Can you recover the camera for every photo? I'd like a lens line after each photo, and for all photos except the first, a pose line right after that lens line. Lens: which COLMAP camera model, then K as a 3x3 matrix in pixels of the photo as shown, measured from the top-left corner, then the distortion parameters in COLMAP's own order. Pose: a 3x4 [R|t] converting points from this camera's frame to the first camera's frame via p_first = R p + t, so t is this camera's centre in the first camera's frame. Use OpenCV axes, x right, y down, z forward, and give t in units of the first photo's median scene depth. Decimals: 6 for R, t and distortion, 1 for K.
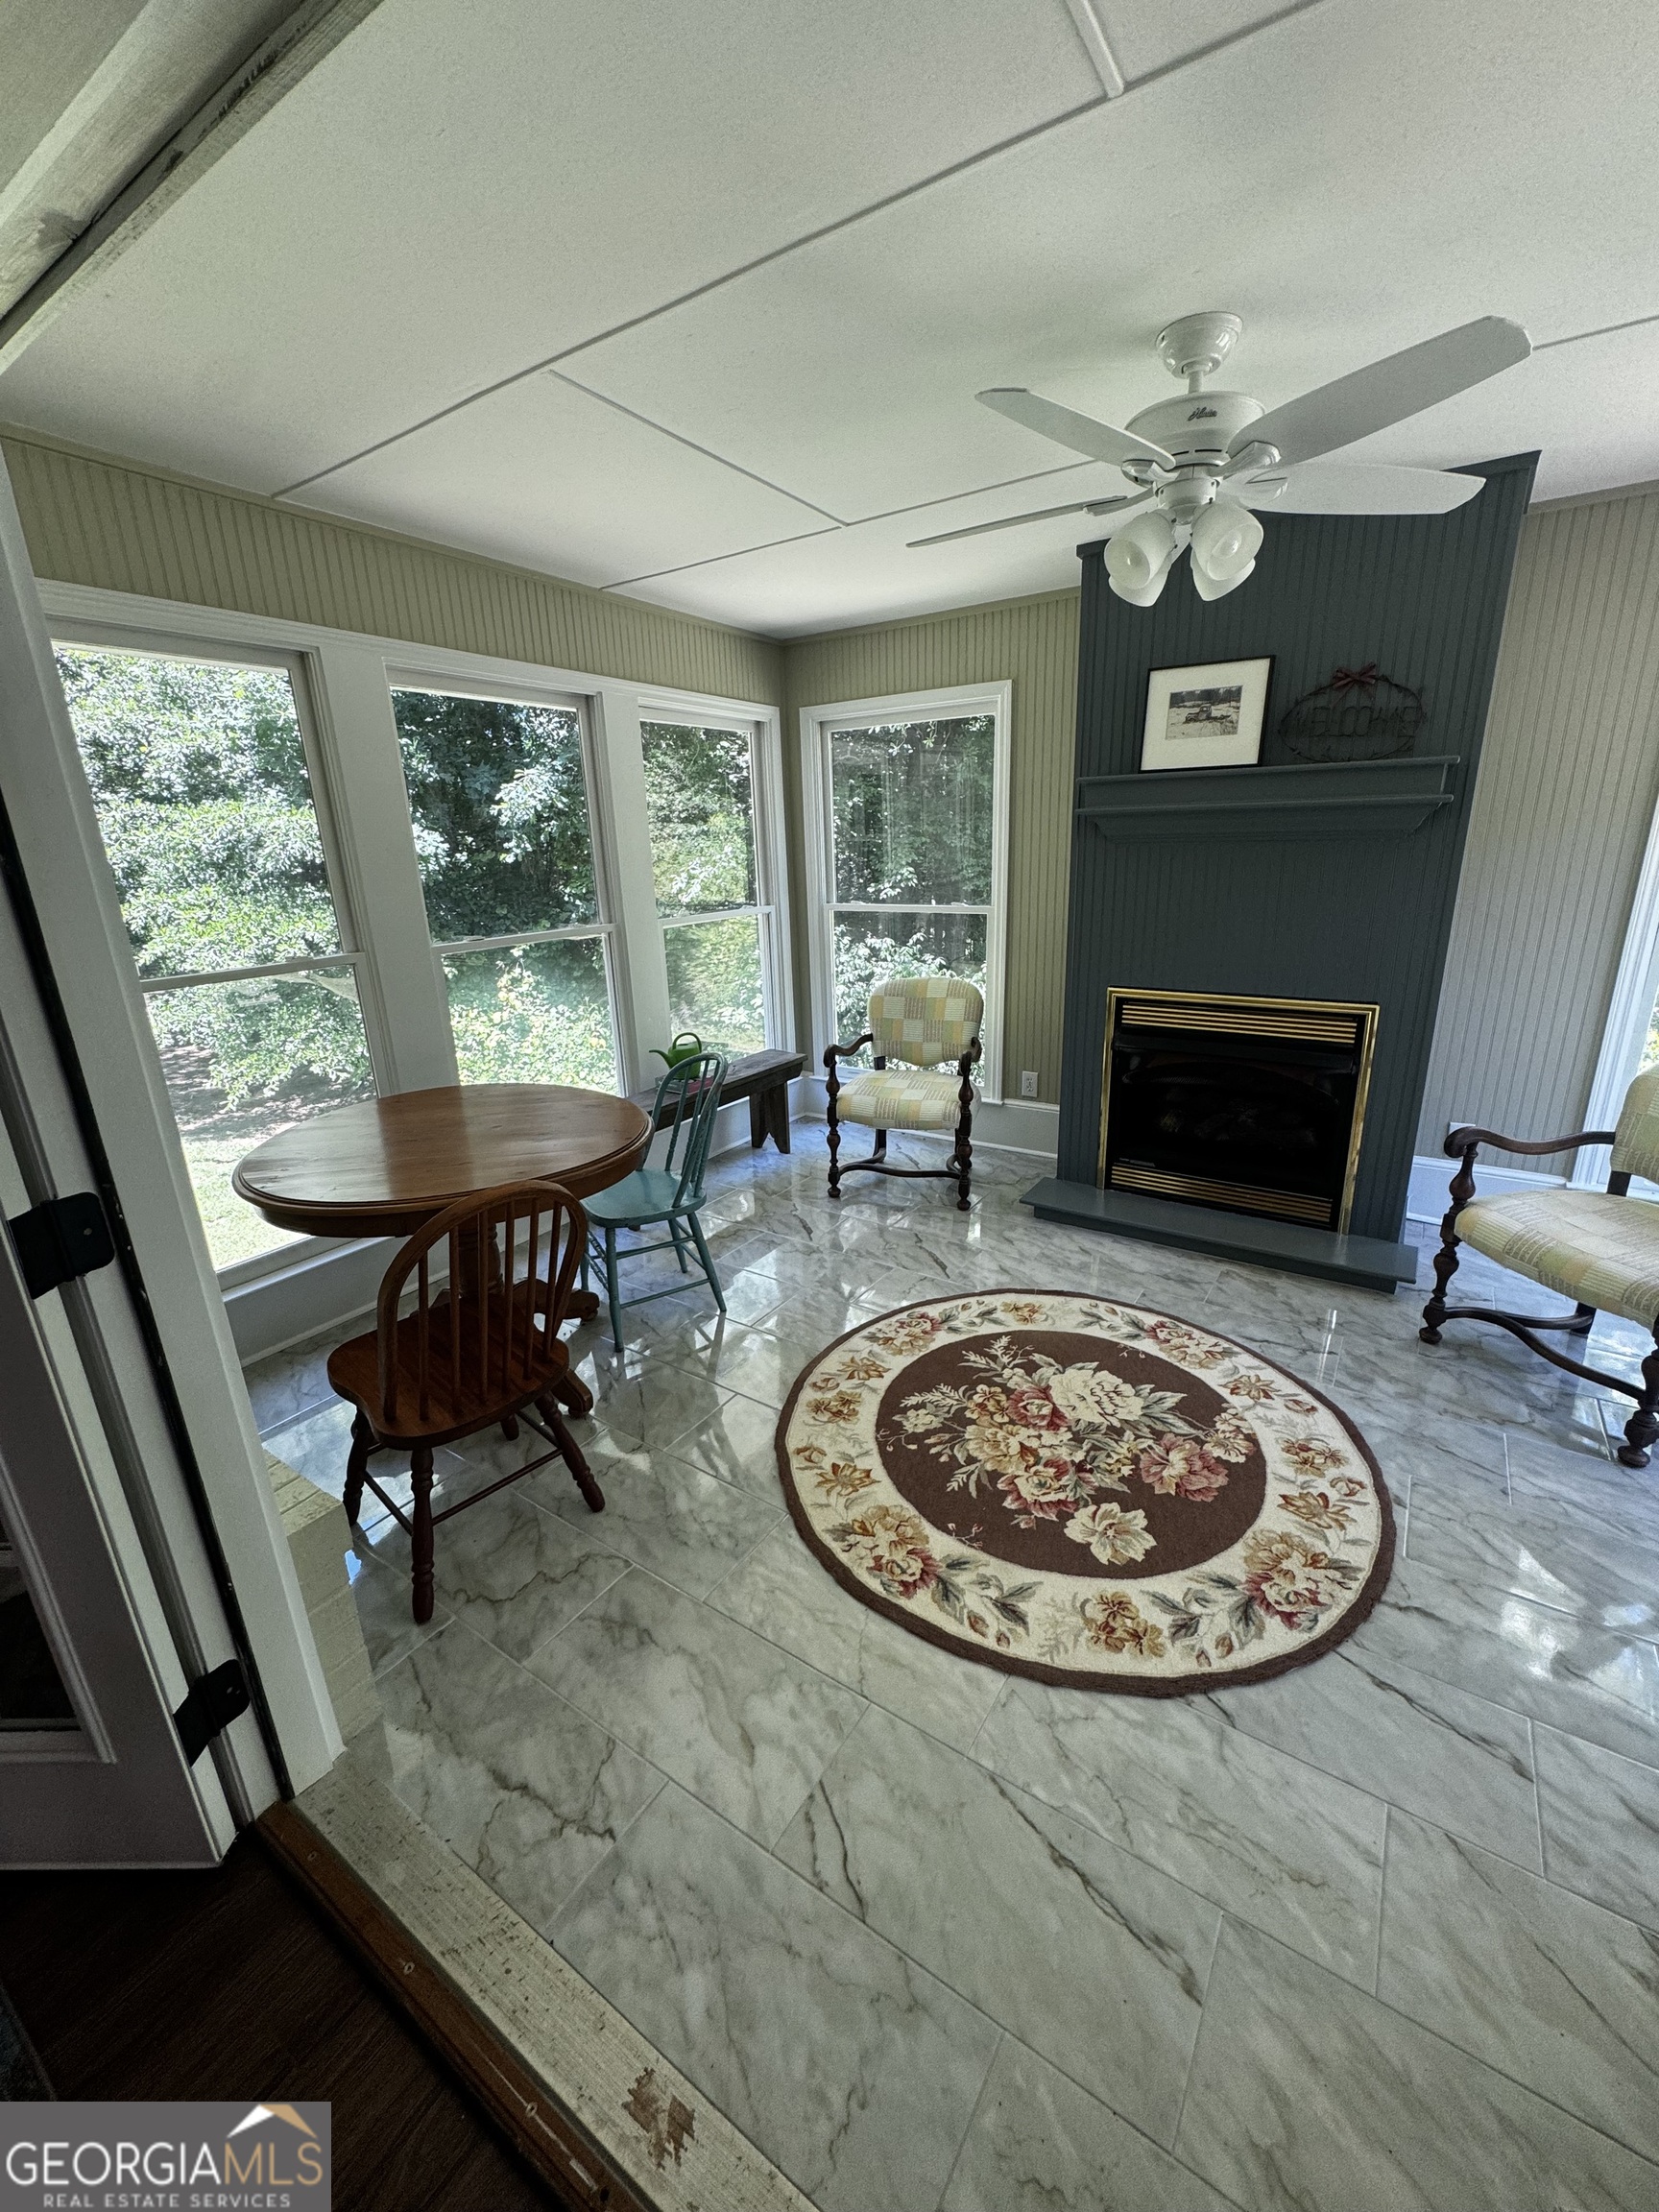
lens RADIAL K [[882.2, 0, 829.5], [0, 882.2, 1106.0], [0, 0, 1]] dist [-0.003246, 0.000483]
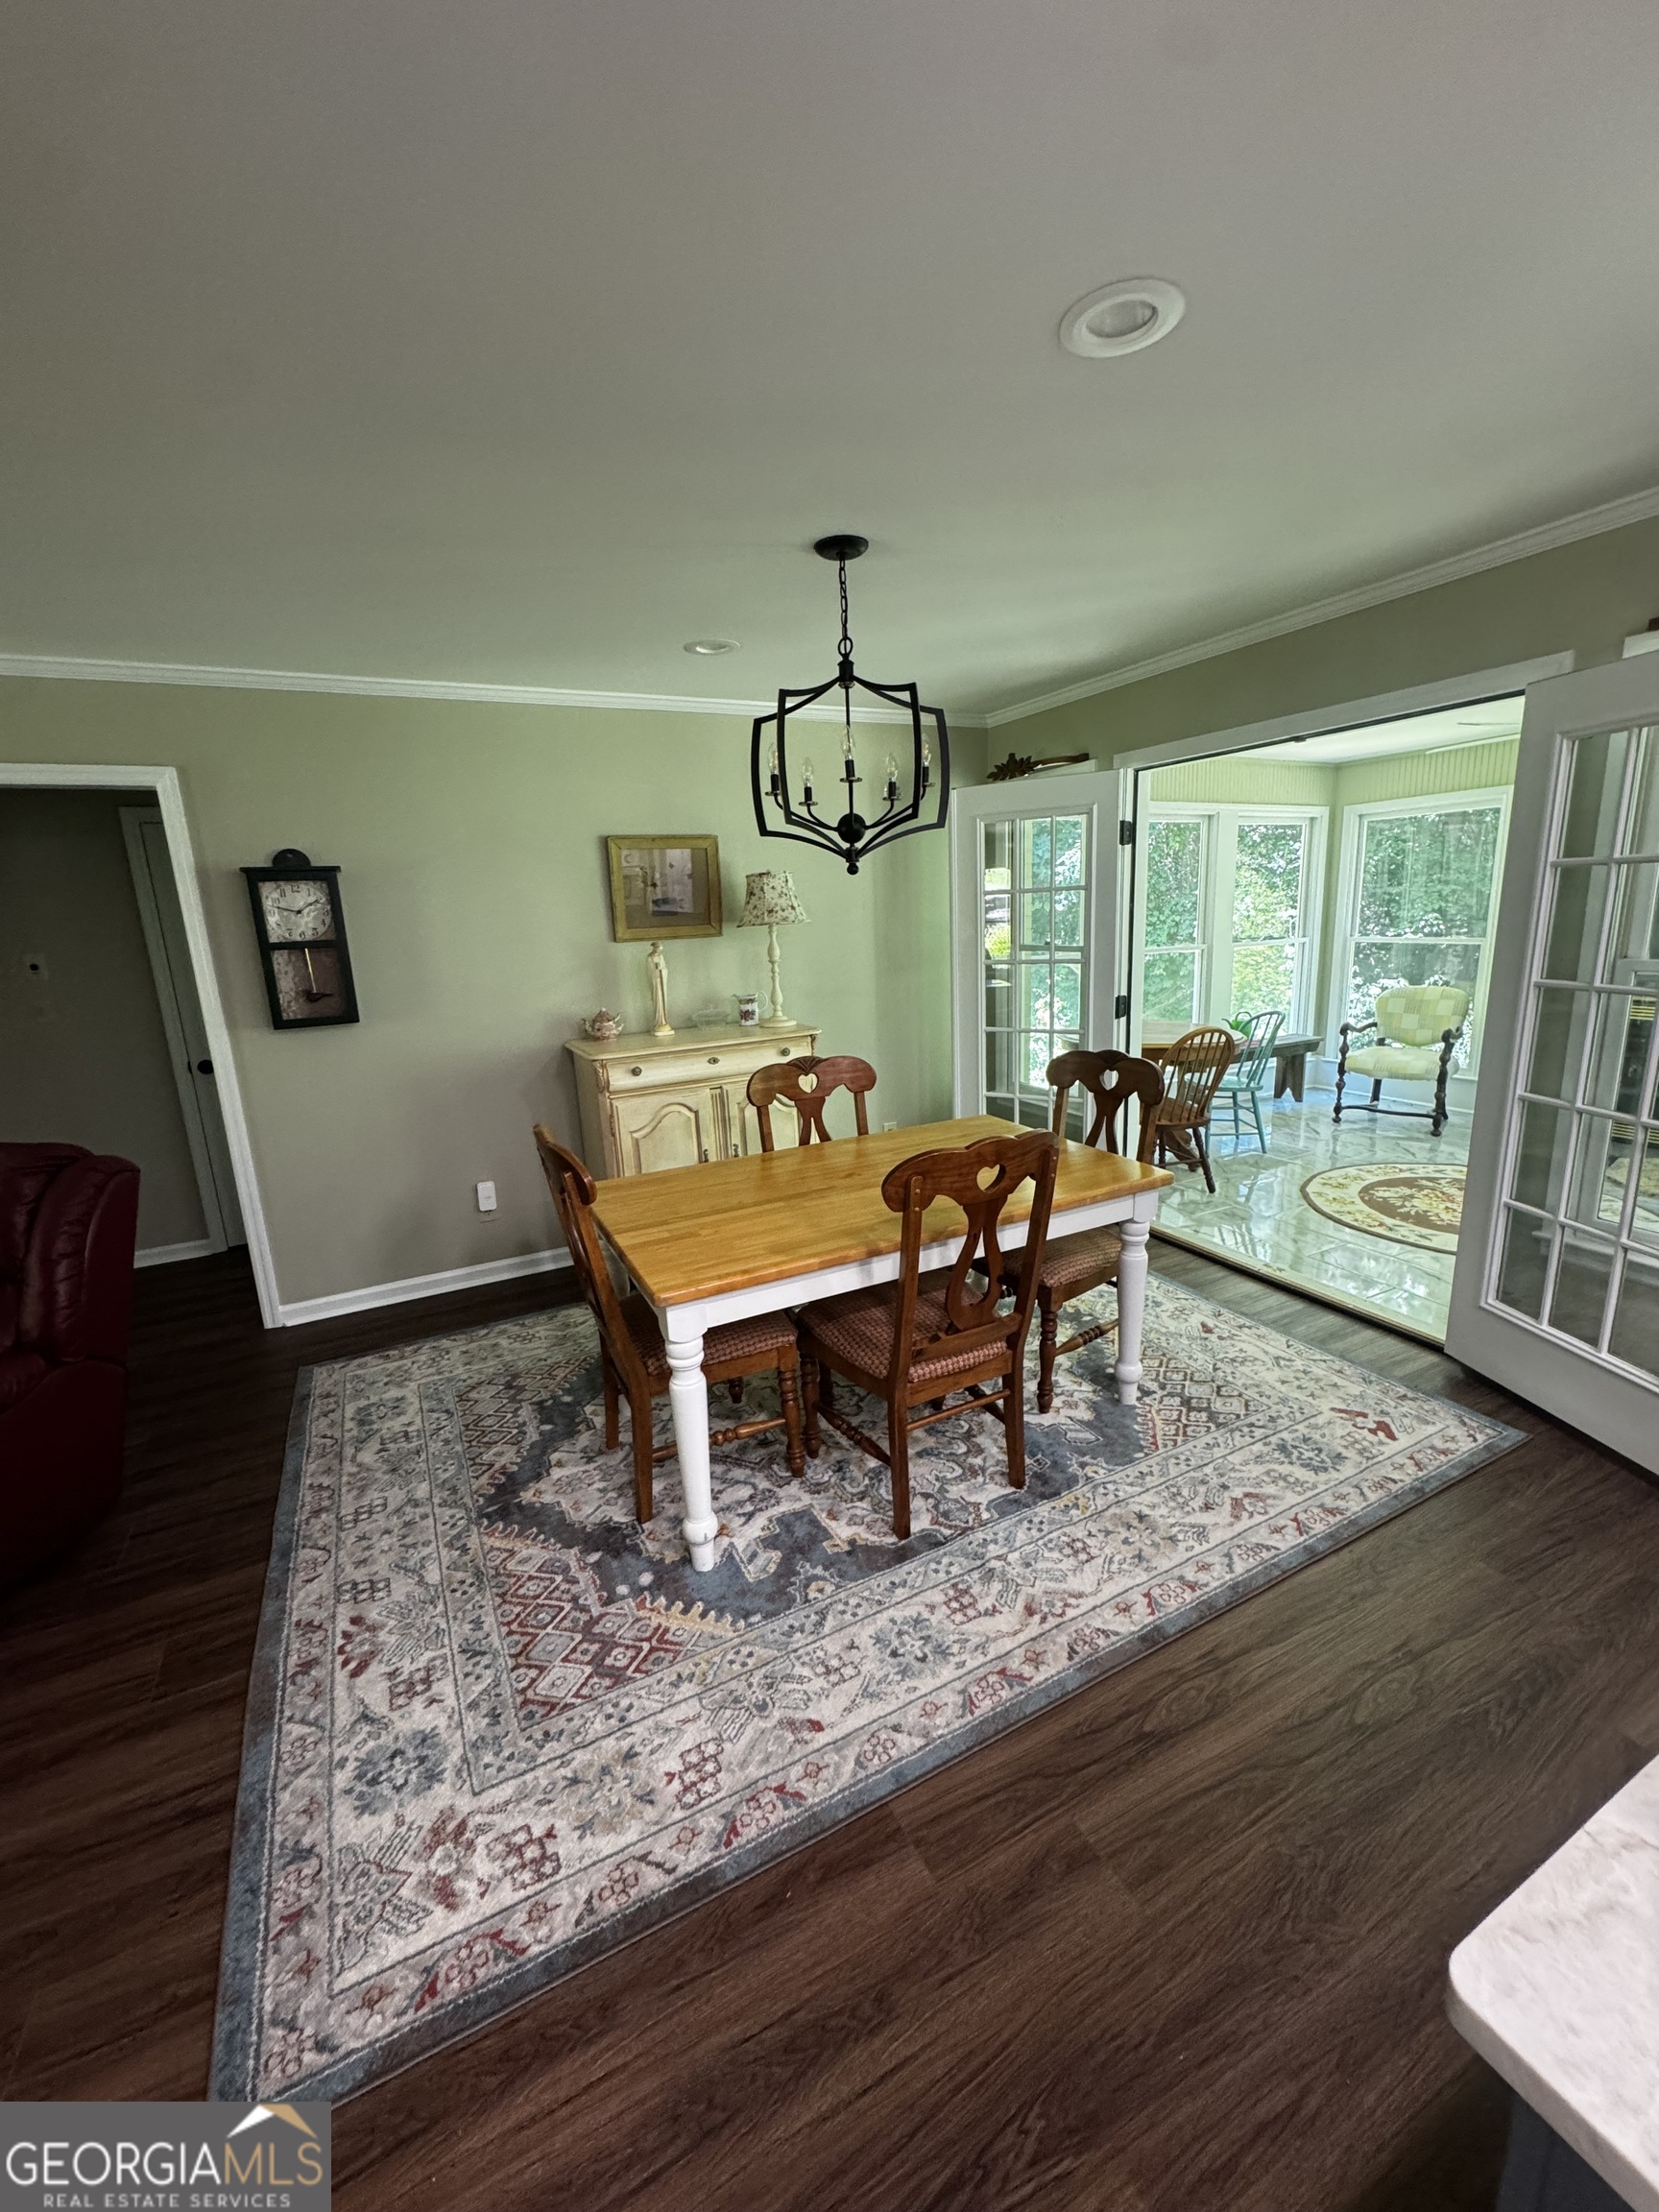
lens RADIAL K [[882.2, 0, 829.5], [0, 882.2, 1106.0], [0, 0, 1]] dist [-0.003246, 0.000483]
pose [[0.871897, 0.100835, -0.479195, -0.050785], [-0.126715, 0.991698, -0.021880, 0.352866], [0.473010, 0.079798, 0.877436, -1.224697]]
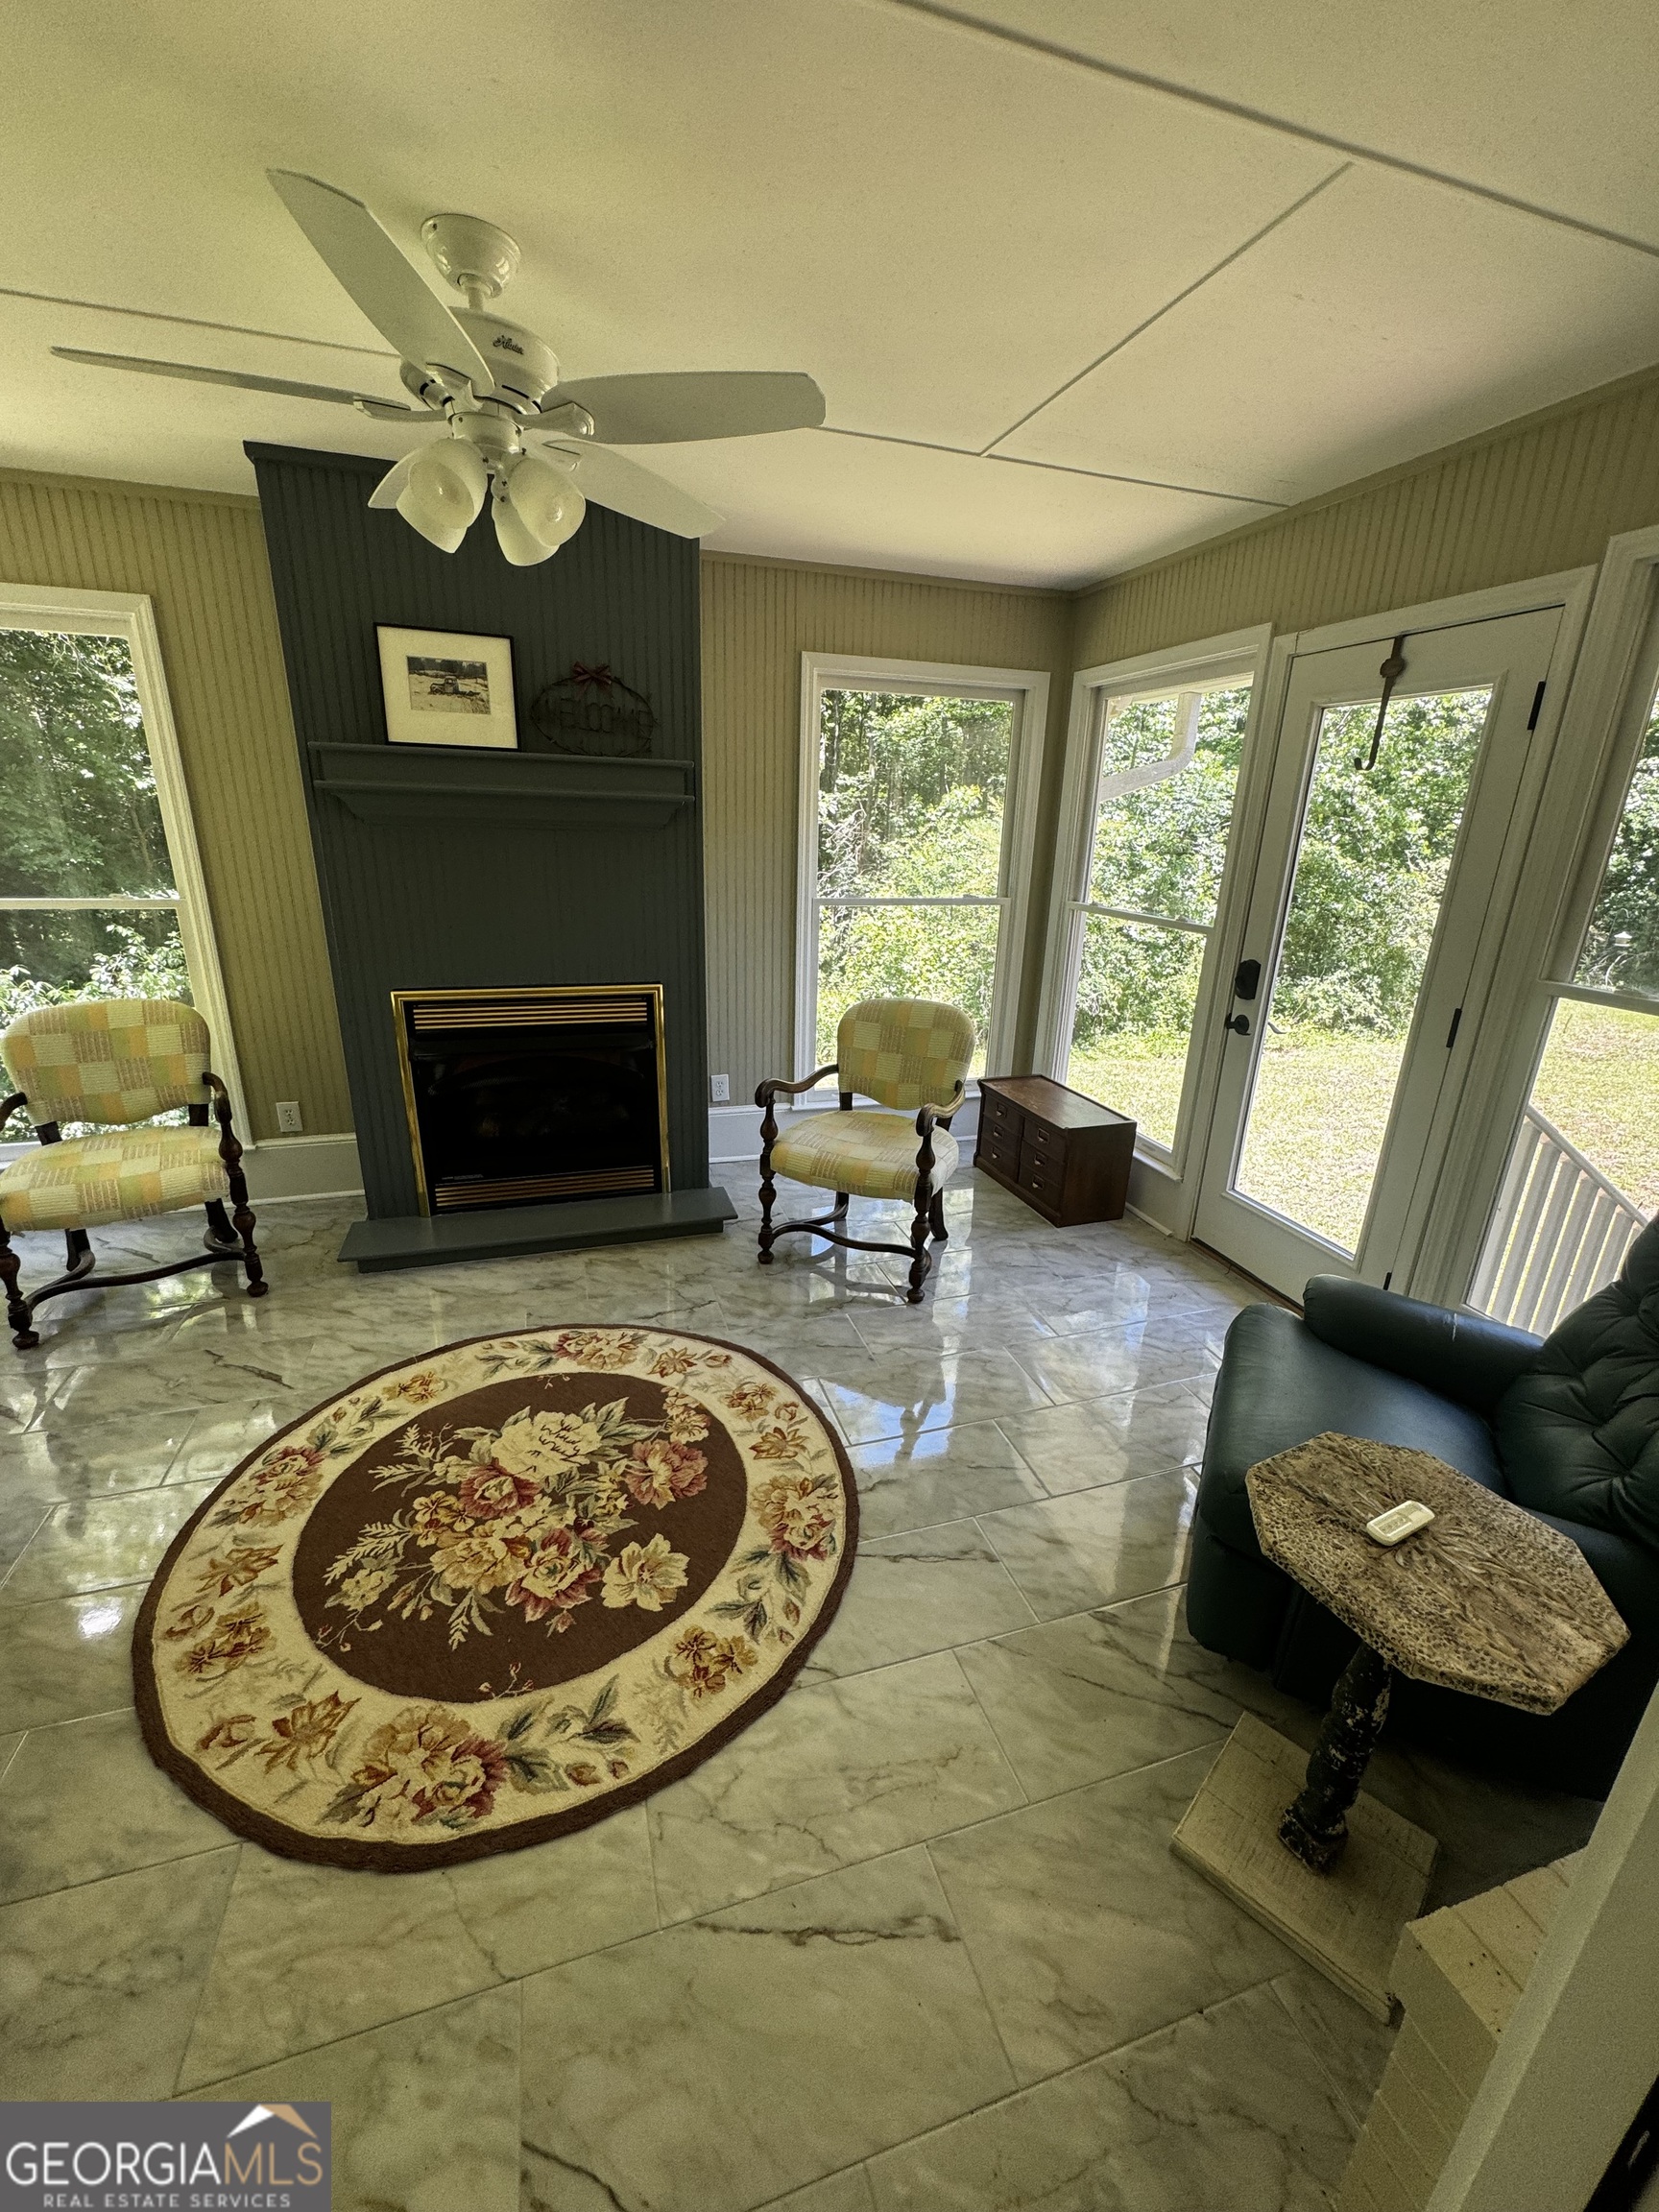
lens RADIAL K [[882.2, 0, 829.5], [0, 882.2, 1106.0], [0, 0, 1]] dist [-0.003246, 0.000483]
pose [[0.619701, -0.198801, 0.759243, -0.139425], [0.181397, 0.977474, 0.107885, -0.056234], [-0.763588, 0.070868, 0.641803, 0.173369]]
